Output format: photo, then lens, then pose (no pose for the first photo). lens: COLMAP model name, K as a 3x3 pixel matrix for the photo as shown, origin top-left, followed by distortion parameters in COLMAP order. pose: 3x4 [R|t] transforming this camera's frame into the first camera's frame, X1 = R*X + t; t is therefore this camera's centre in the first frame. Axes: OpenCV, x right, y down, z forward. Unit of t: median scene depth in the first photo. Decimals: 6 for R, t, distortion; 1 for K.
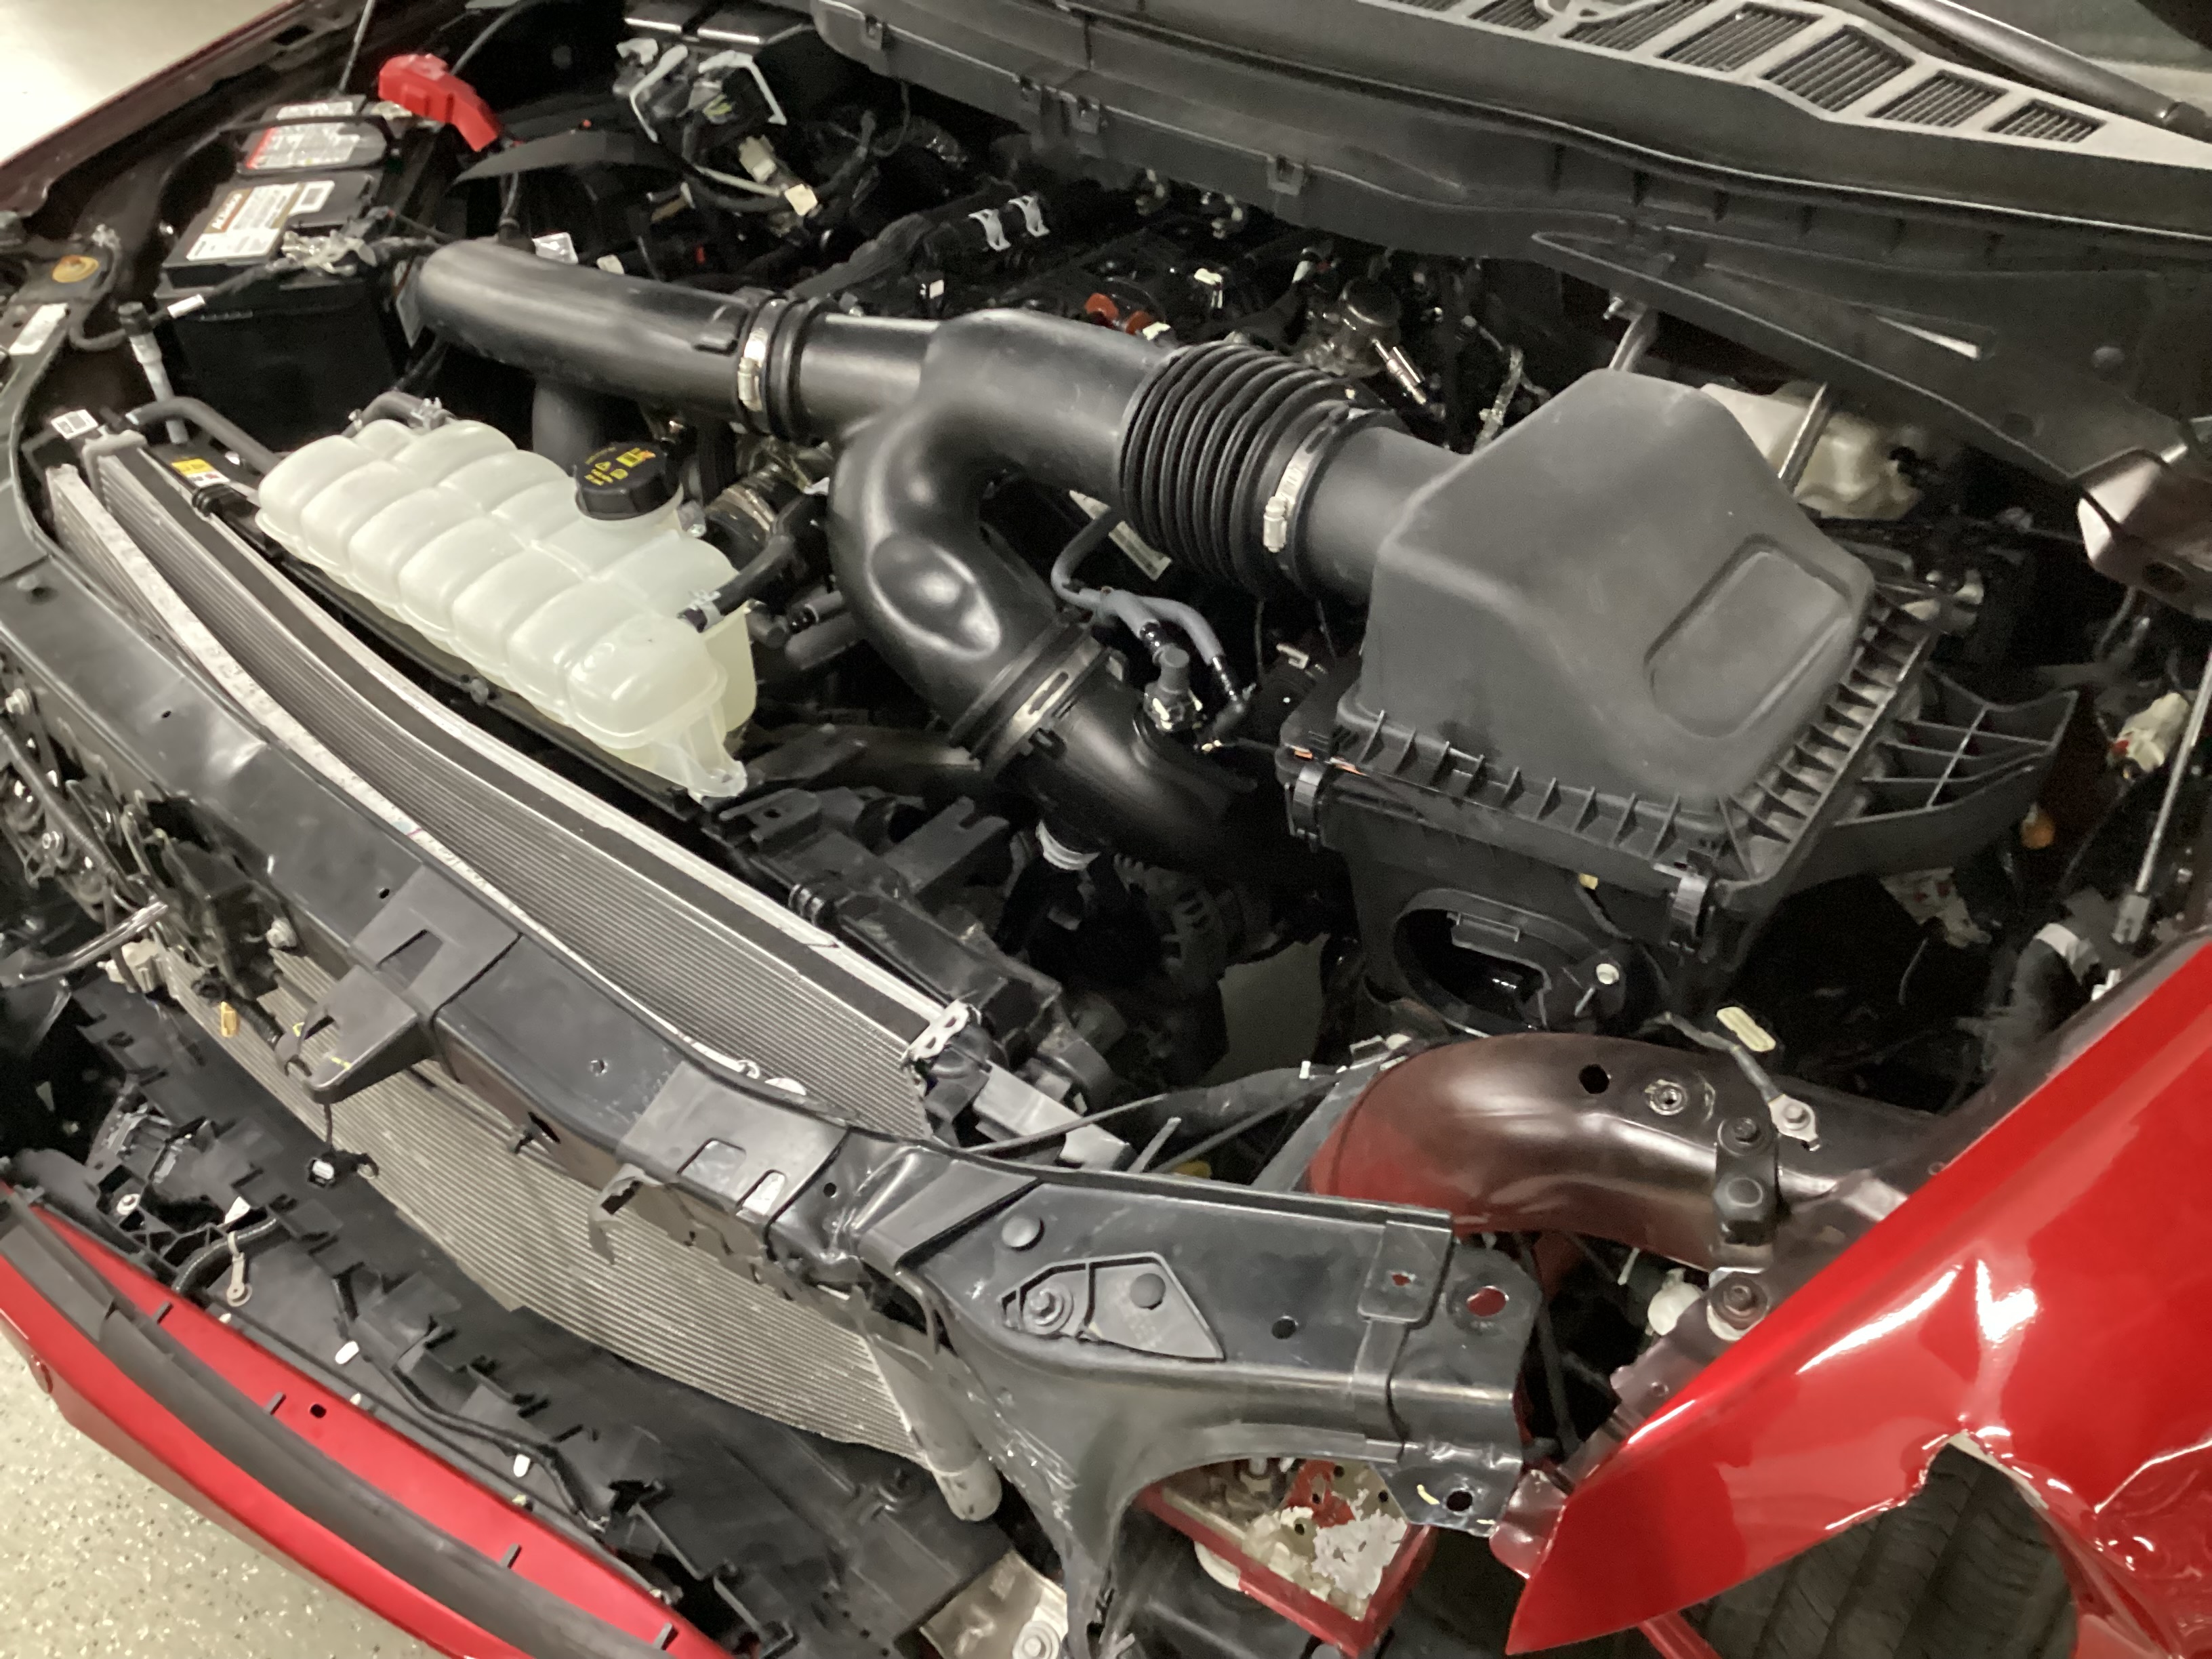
lens RADIAL K [[1967.4, 0, 1106.0], [0, 1967.4, 829.5], [0, 0, 1]] dist [-0.021313, -0.001805]
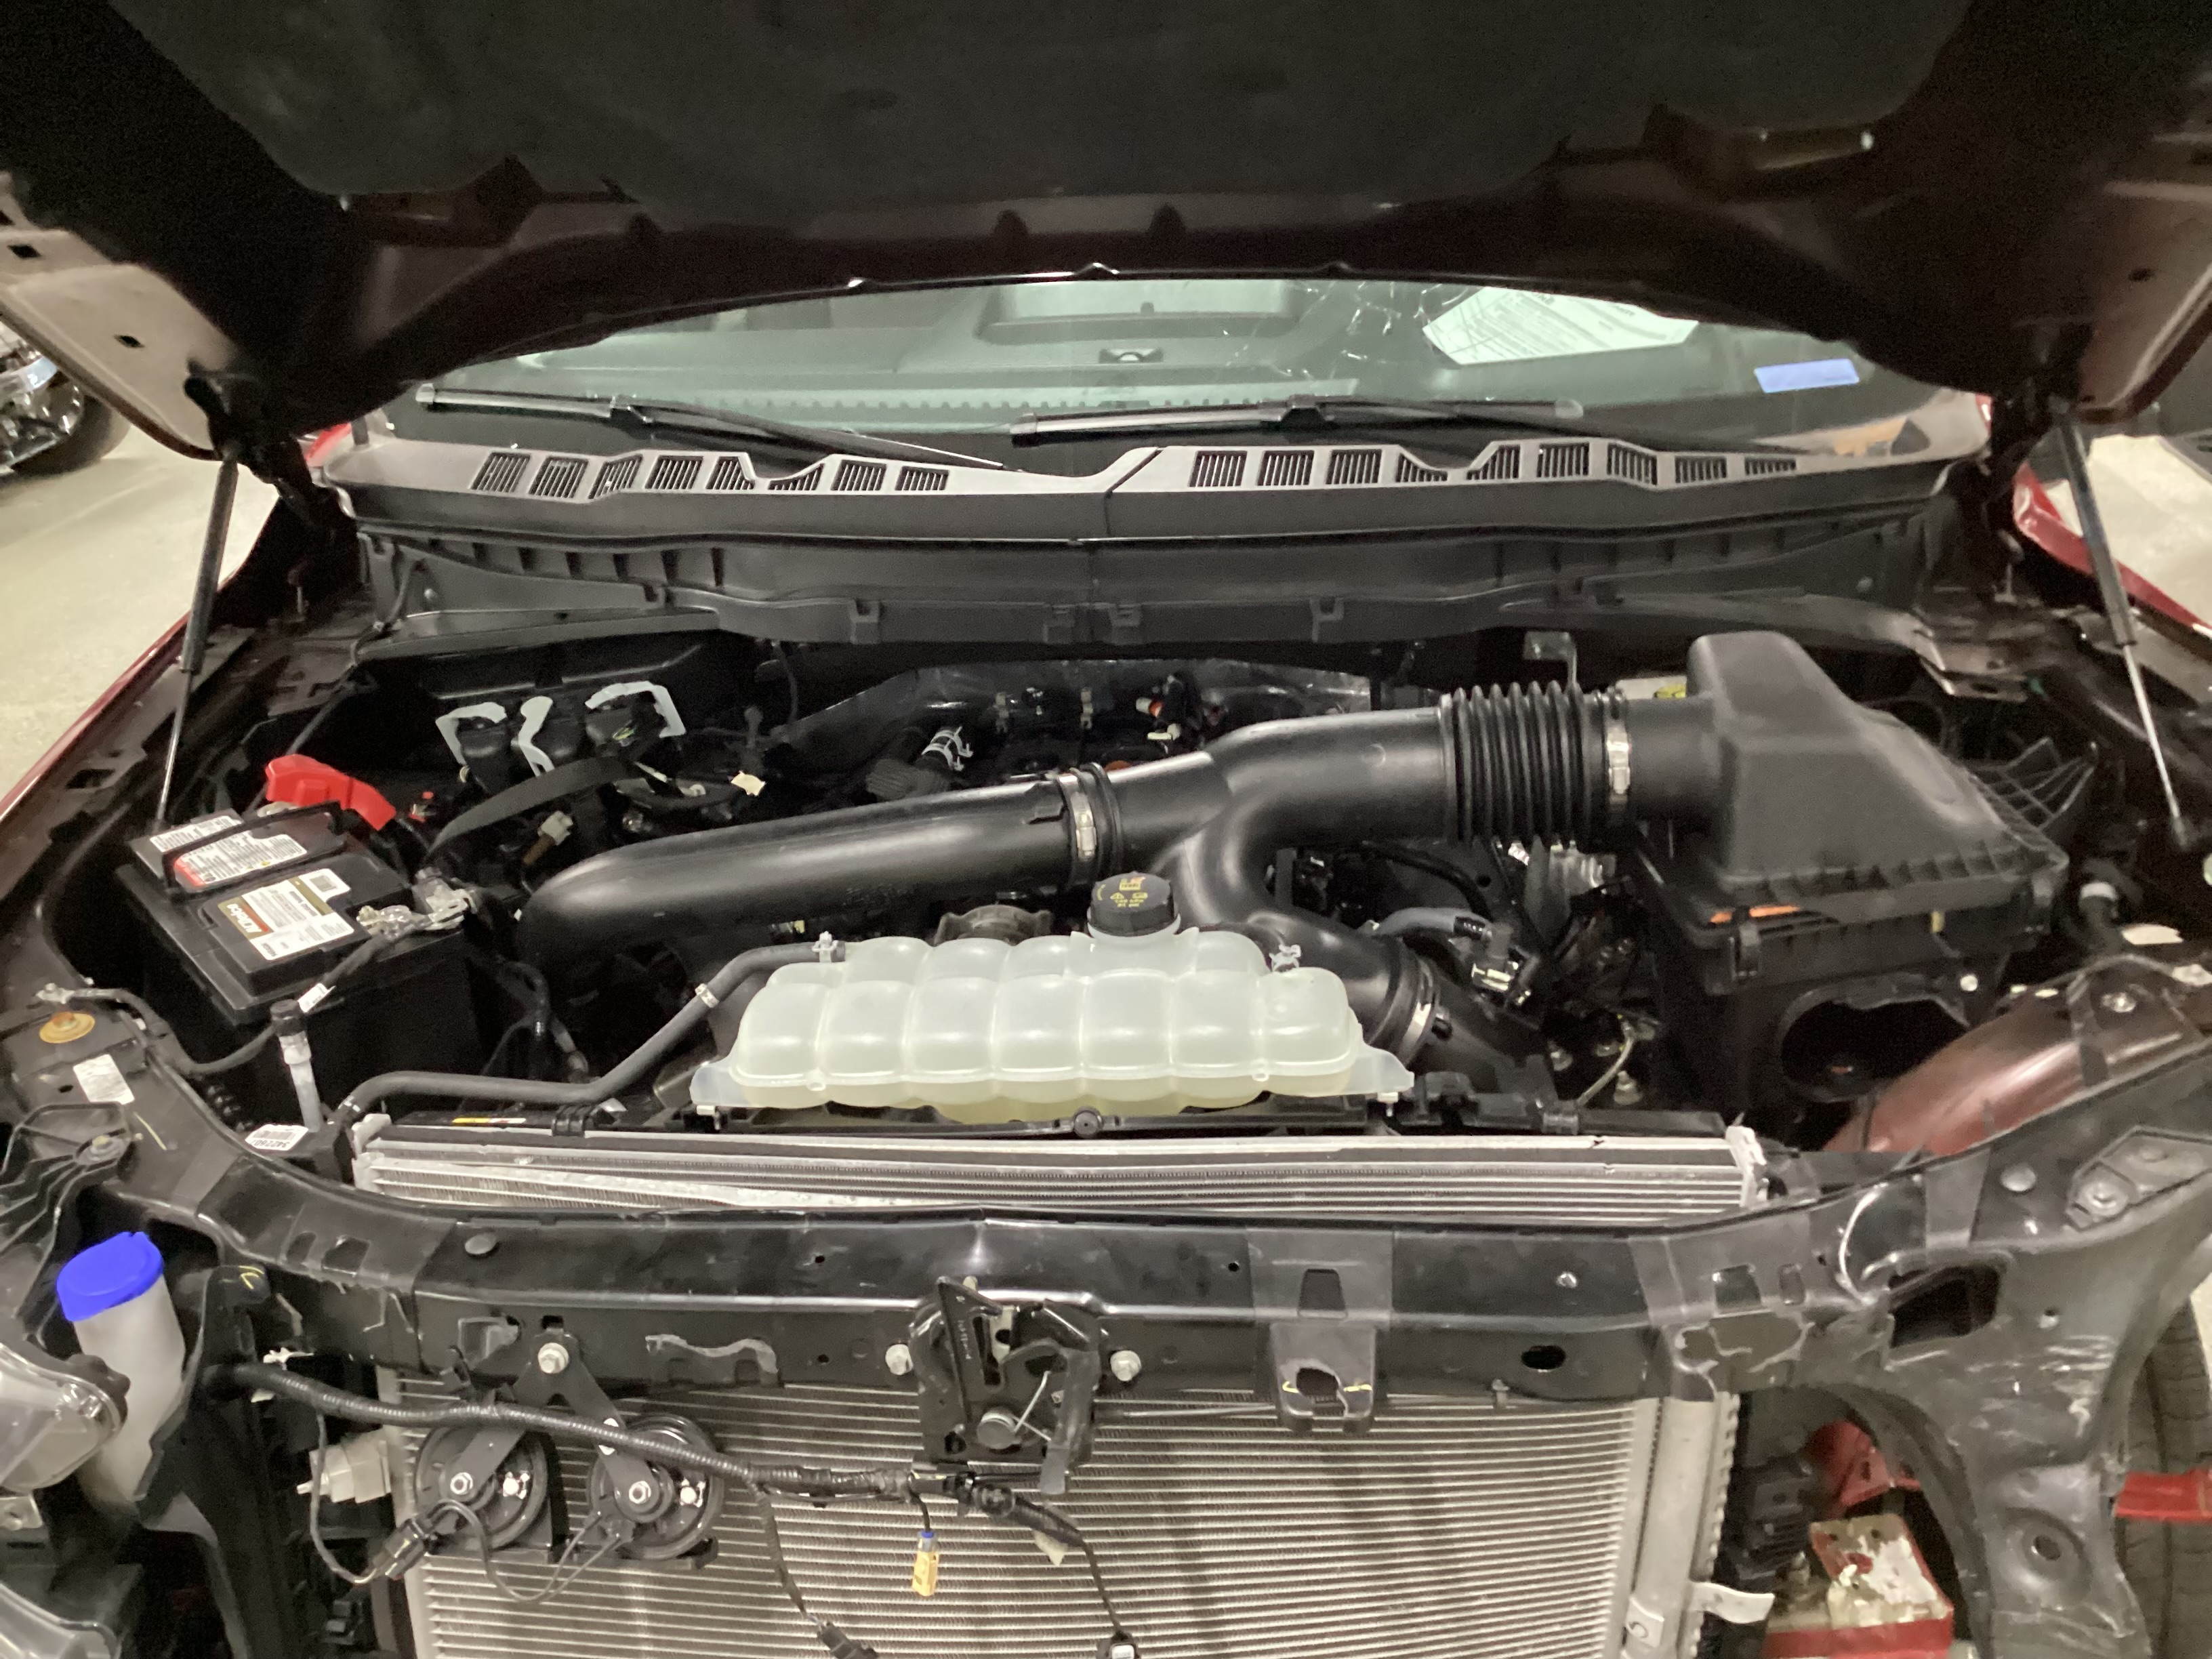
lens RADIAL K [[1967.4, 0, 1106.0], [0, 1967.4, 829.5], [0, 0, 1]] dist [-0.021313, -0.001805]
pose [[0.794334, -0.238157, 0.558851, -0.807153], [0.411731, 0.887480, -0.207018, 0.008355], [-0.446667, 0.394538, 0.803012, 0.069881]]
